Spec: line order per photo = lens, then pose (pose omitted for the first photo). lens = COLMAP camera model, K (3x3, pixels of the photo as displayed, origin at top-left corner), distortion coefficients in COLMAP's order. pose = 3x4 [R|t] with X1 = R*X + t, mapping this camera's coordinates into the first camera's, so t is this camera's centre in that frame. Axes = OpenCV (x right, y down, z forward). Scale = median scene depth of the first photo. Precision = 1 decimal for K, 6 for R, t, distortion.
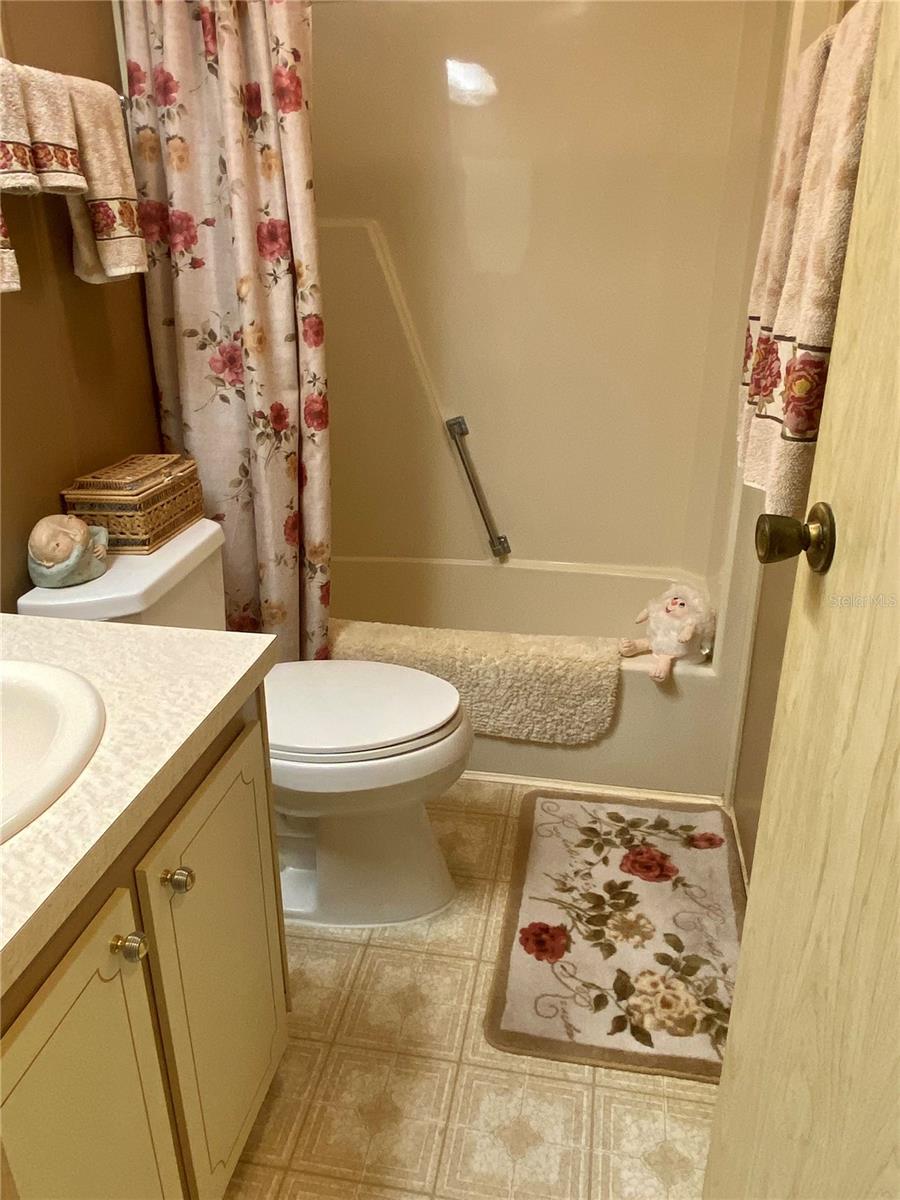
lens RADIAL K [[878.6, 0, 445.2], [0, 878.6, 592.8], [0, 0, 1]] dist [0.103570, -0.120039]
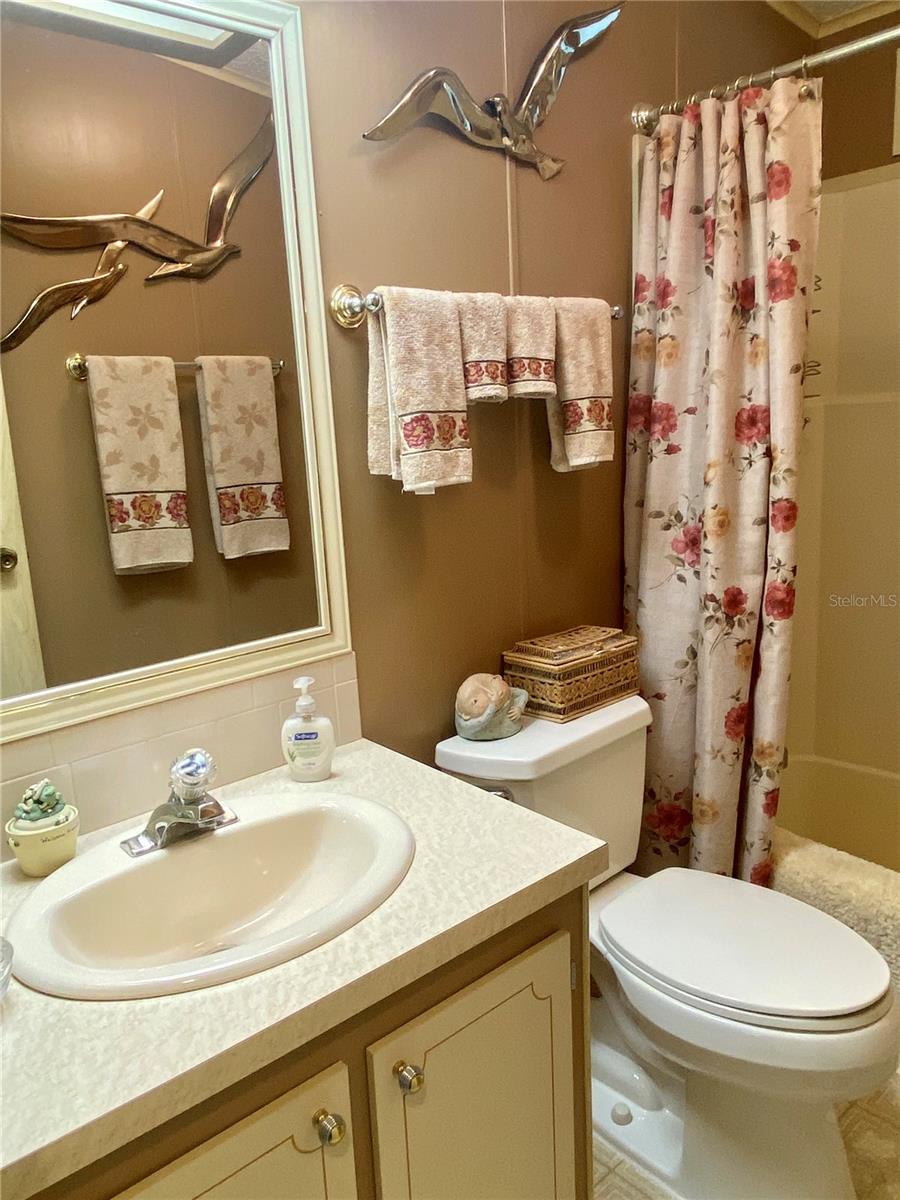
lens RADIAL K [[878.6, 0, 445.2], [0, 878.6, 592.8], [0, 0, 1]] dist [0.103570, -0.120039]
pose [[0.784034, 0.094531, -0.613478, 0.160197], [-0.196966, 0.975146, -0.101465, -0.057212], [0.588639, 0.200386, 0.783167, 0.090301]]
